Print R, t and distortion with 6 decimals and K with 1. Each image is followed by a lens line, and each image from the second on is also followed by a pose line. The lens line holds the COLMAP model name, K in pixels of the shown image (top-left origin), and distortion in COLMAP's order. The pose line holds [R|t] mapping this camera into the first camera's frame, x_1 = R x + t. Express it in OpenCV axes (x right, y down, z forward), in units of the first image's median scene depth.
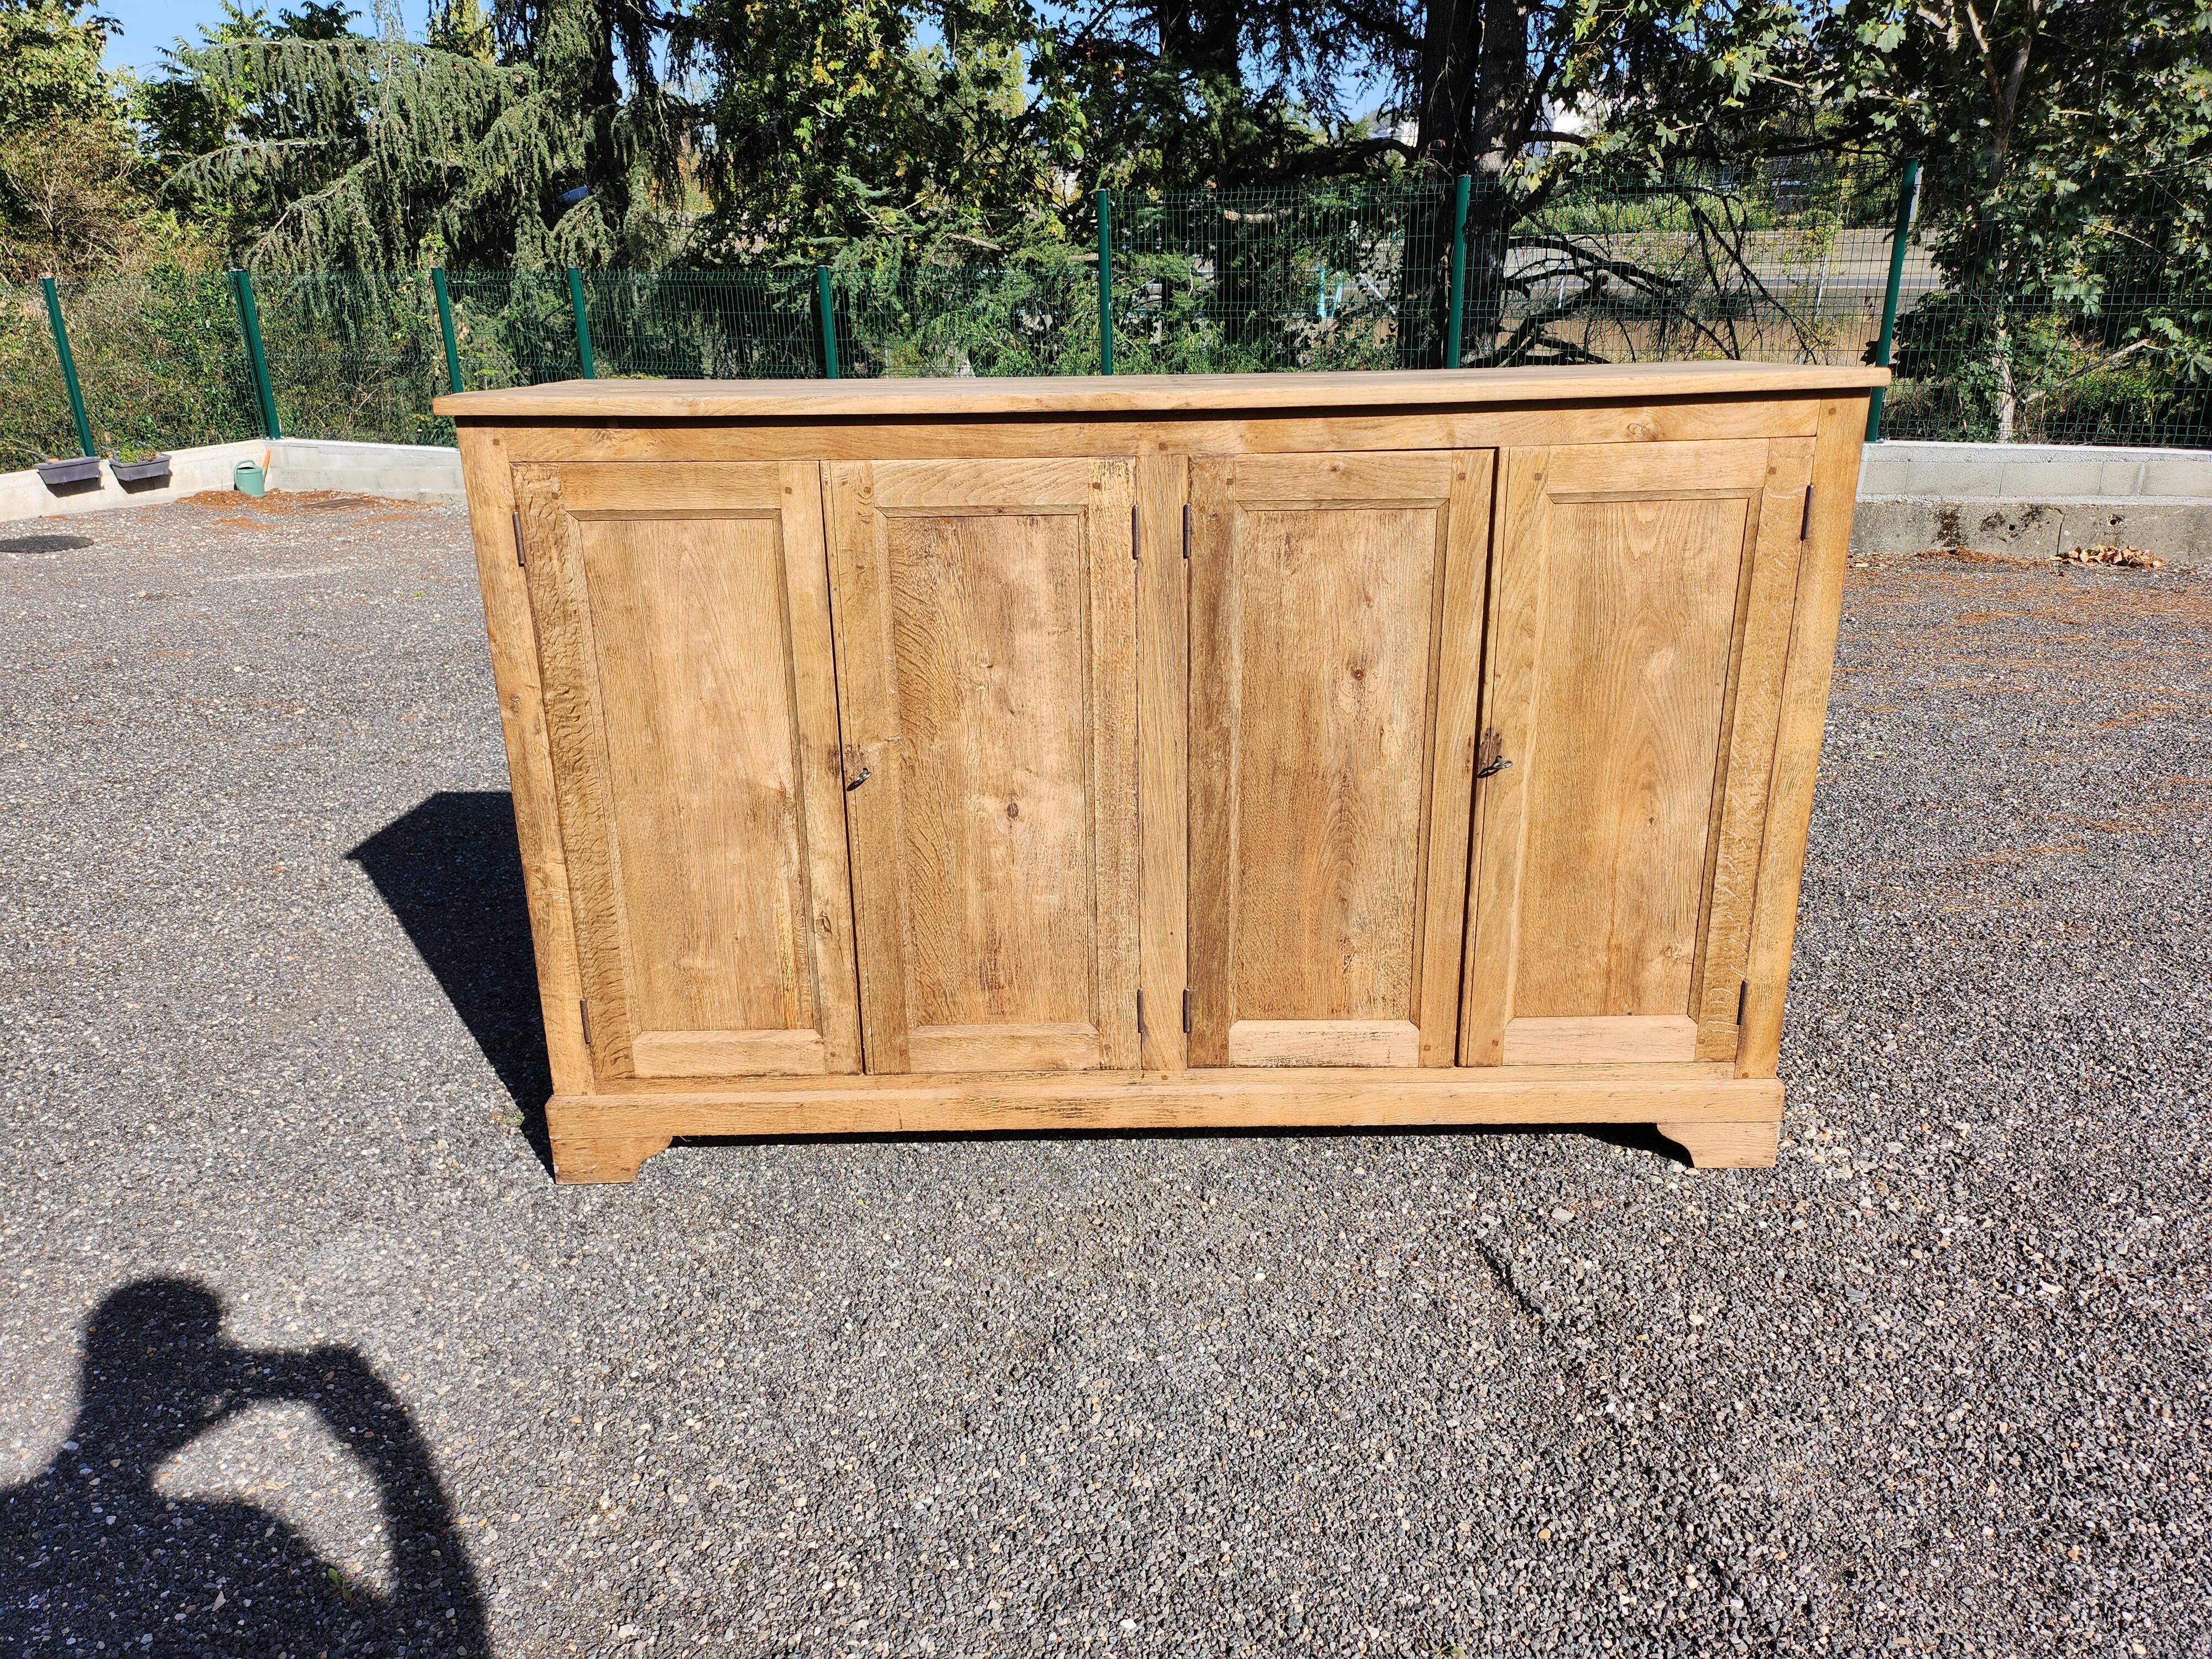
lens RADIAL K [[1541.6, 0, 1115.5], [0, 1541.6, 843.1], [0, 0, 1]] dist [0.073093, -0.085275]
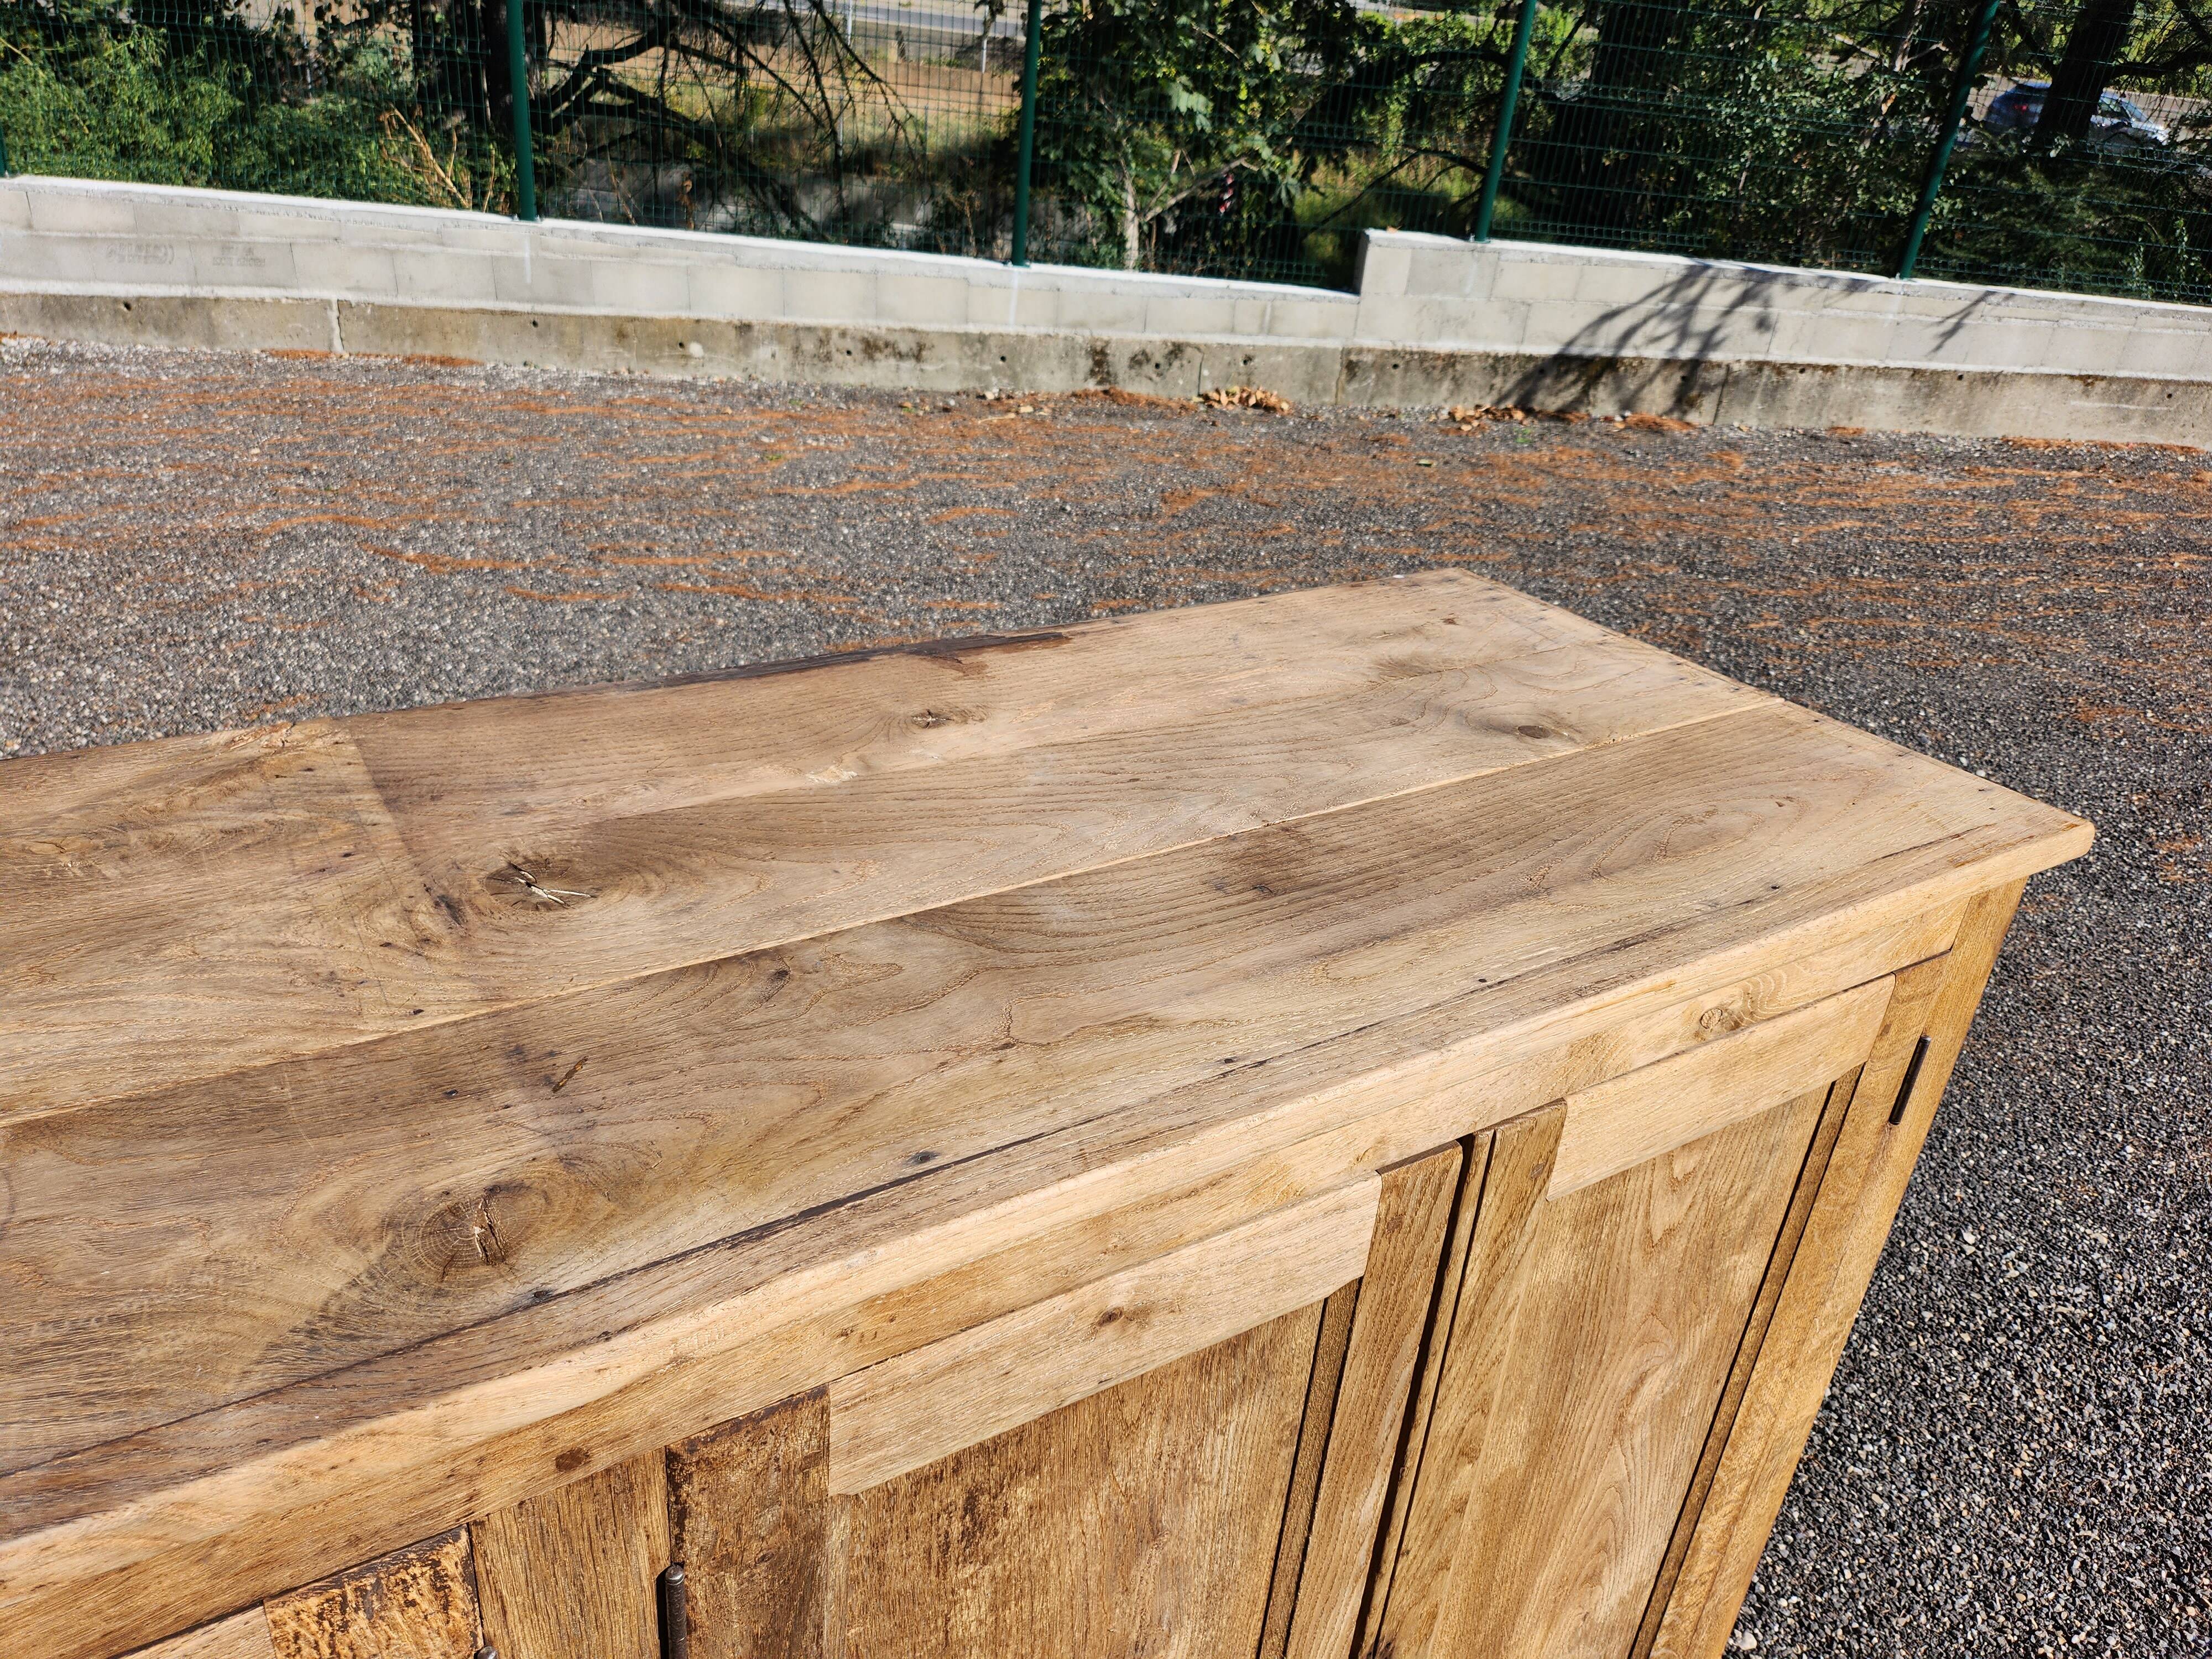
lens RADIAL K [[1563.1, 0, 1093.9], [0, 1563.1, 845.1], [0, 0, 1]] dist [0.058197, -0.069590]
pose [[0.843163, -0.167335, 0.510956, -0.013282], [0.081453, 0.979121, 0.186245, -0.361362], [-0.531453, -0.115416, 0.839188, 0.659241]]
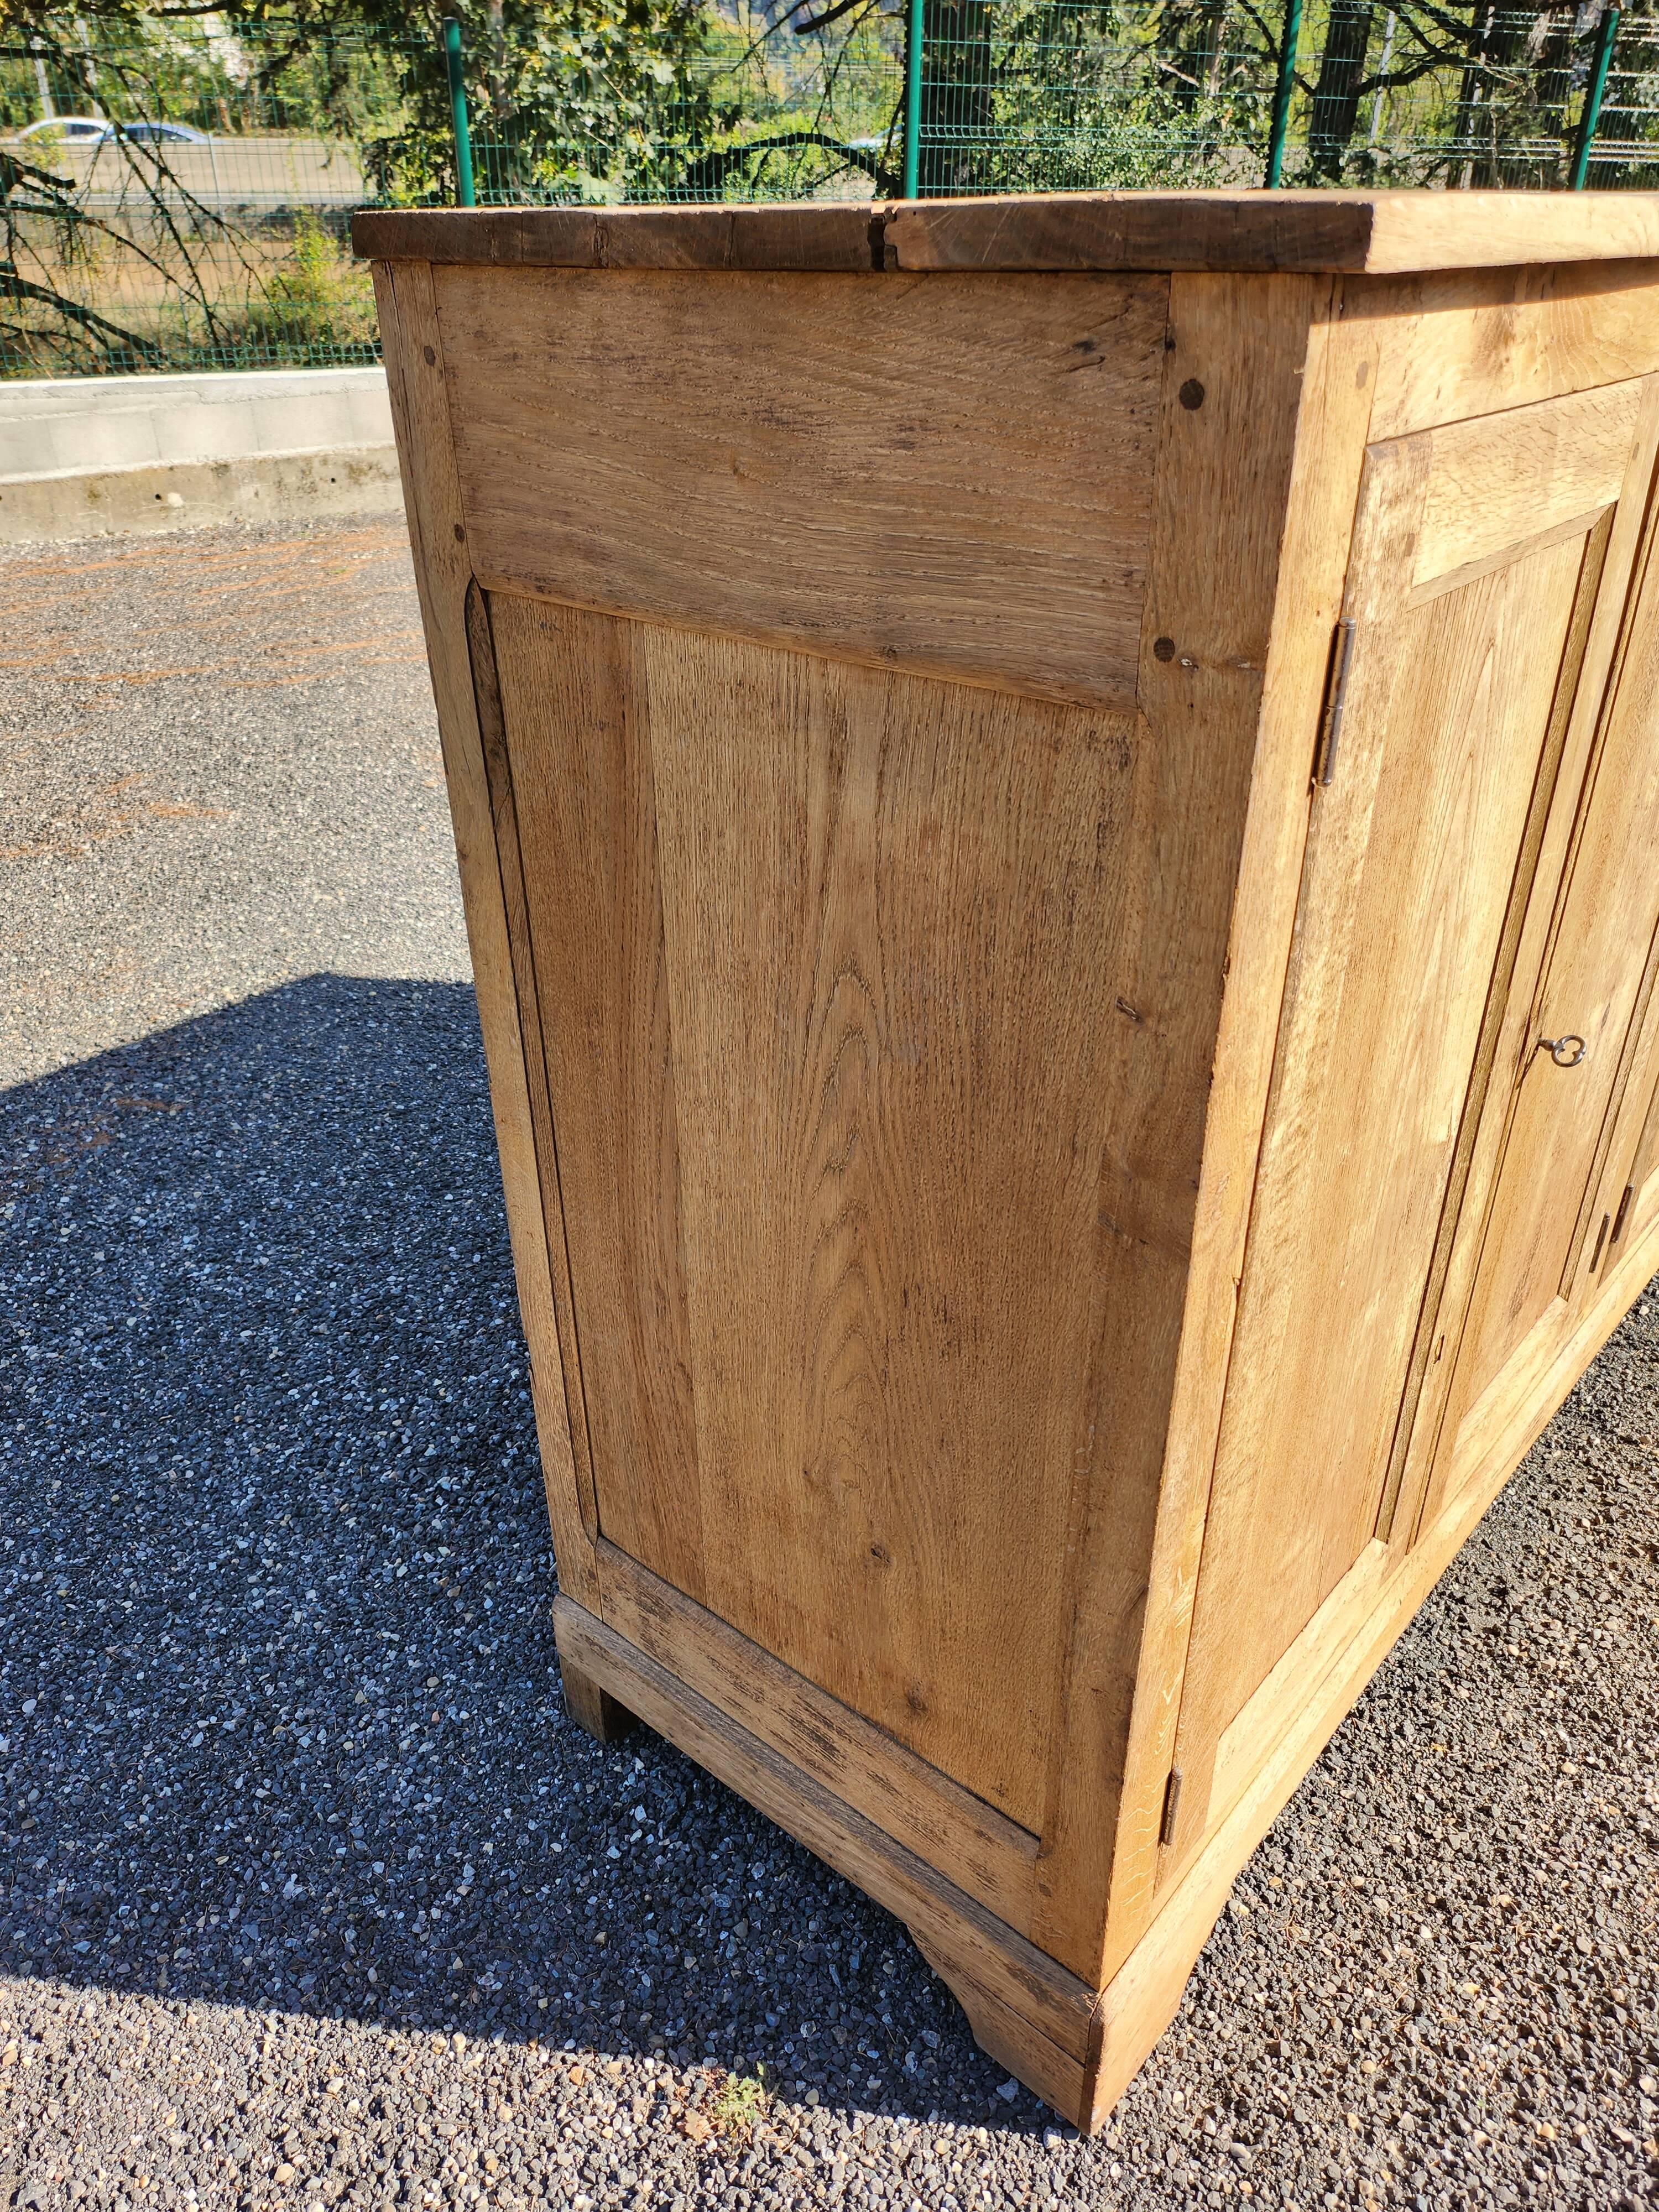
lens RADIAL K [[1563.1, 0, 841.5], [0, 1563.1, 1139.3], [0, 0, 1]] dist [0.058197, -0.069590]
pose [[0.647405, -0.382893, 0.658984, -0.625942], [0.252186, 0.923558, 0.288865, -0.210264], [-0.719214, -0.020826, 0.694476, 0.773209]]
